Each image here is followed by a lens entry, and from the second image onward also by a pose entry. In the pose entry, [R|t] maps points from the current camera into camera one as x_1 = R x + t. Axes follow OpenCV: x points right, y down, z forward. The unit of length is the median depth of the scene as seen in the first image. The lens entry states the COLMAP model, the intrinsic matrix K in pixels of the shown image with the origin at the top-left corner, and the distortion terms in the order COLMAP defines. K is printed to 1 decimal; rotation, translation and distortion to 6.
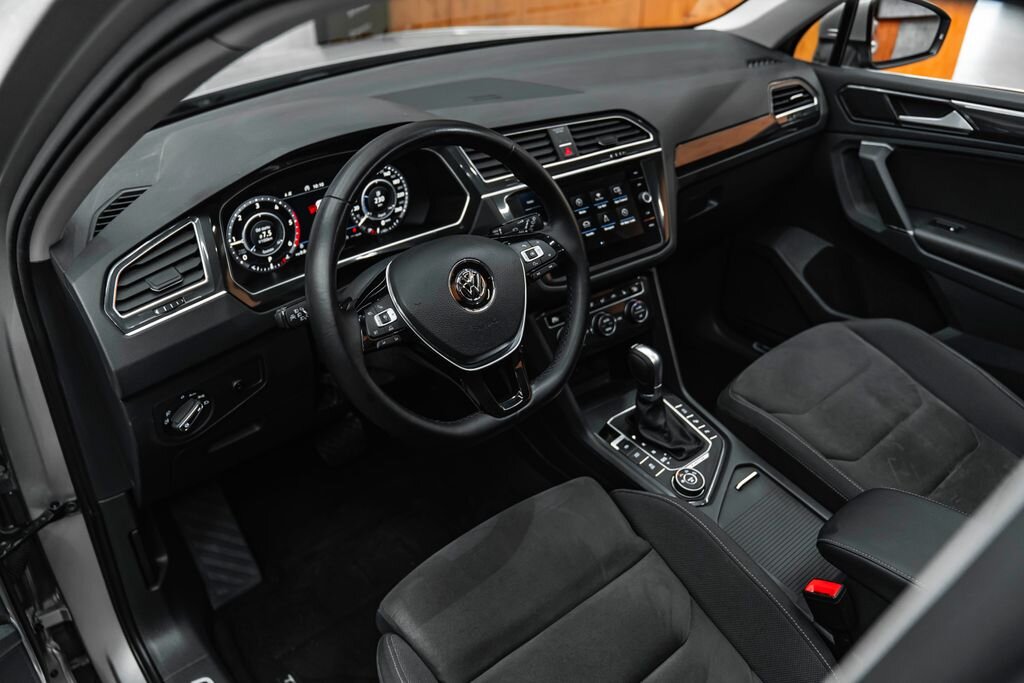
lens RADIAL K [[817.5, 0, 507.4], [0, 817.5, 343.4], [0, 0, 1]] dist [-0.016972, 0.016690]
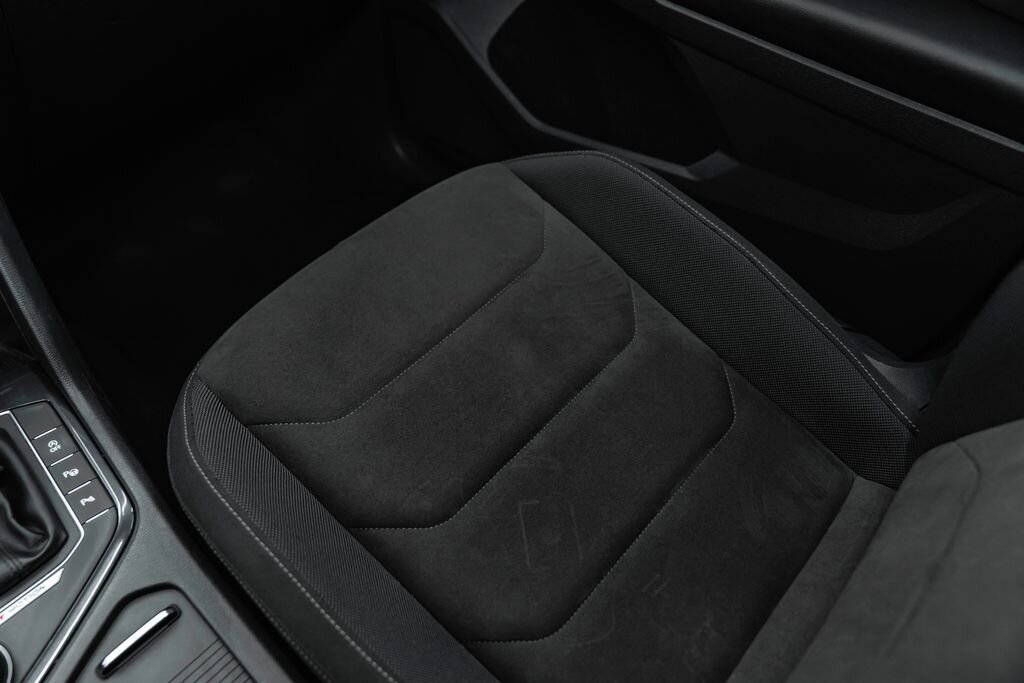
lens RADIAL K [[729.8, 0, 510.5], [0, 729.8, 358.7], [0, 0, 1]] dist [-0.011365, 0.006279]
pose [[0.993654, -0.104311, 0.042073, 0.497966], [0.085645, 0.944166, 0.318145, -0.070515], [-0.072910, -0.312523, 0.947108, 0.703983]]
